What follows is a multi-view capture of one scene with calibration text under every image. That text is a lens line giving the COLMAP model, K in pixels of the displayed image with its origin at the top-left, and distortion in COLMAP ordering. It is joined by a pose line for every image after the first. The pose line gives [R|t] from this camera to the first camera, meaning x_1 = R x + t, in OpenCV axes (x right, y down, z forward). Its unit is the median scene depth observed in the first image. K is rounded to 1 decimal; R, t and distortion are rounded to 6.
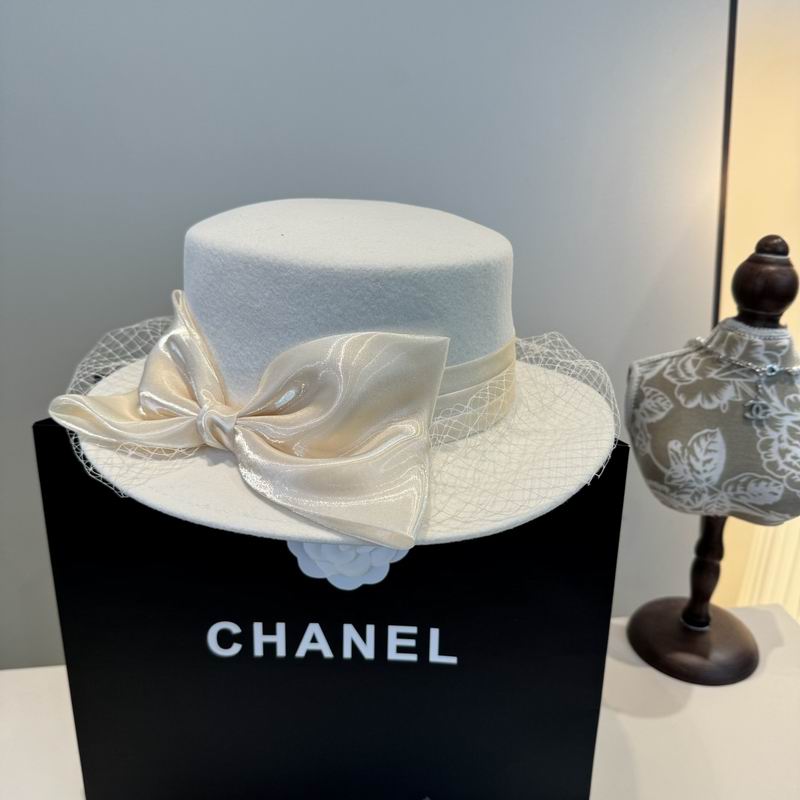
lens RADIAL K [[761.9, 0, 398.5], [0, 761.9, 414.8], [0, 0, 1]] dist [0.092113, -0.284740]
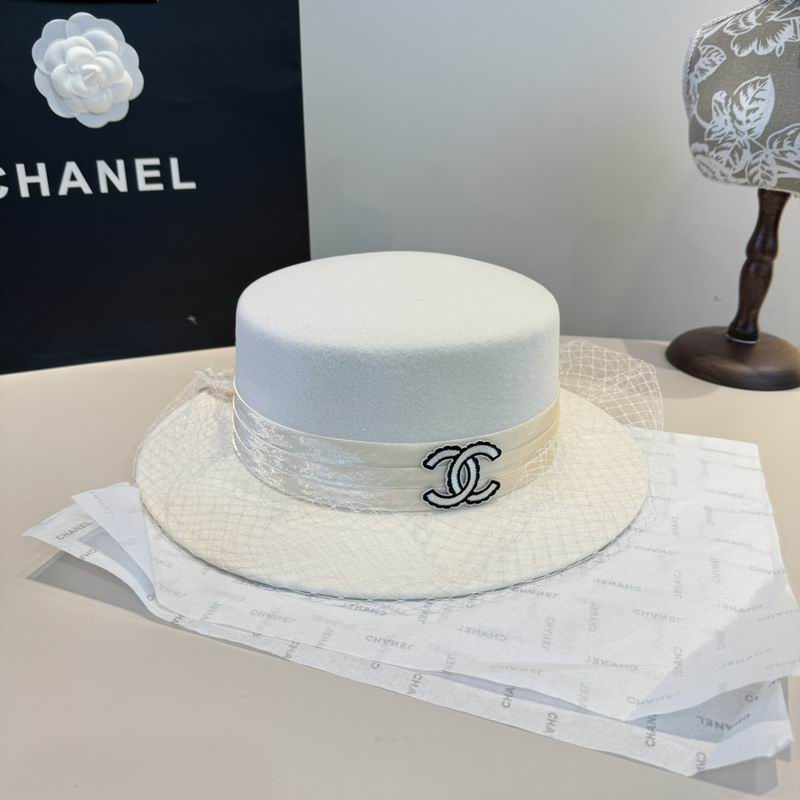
lens RADIAL K [[756.5, 0, 403.6], [0, 756.5, 416.3], [0, 0, 1]] dist [-0.014116, -0.005201]
pose [[0.961290, 0.130074, -0.242904, 0.266270], [-0.116171, 0.990705, 0.070773, 0.407211], [0.249851, -0.039815, 0.967465, 0.007869]]
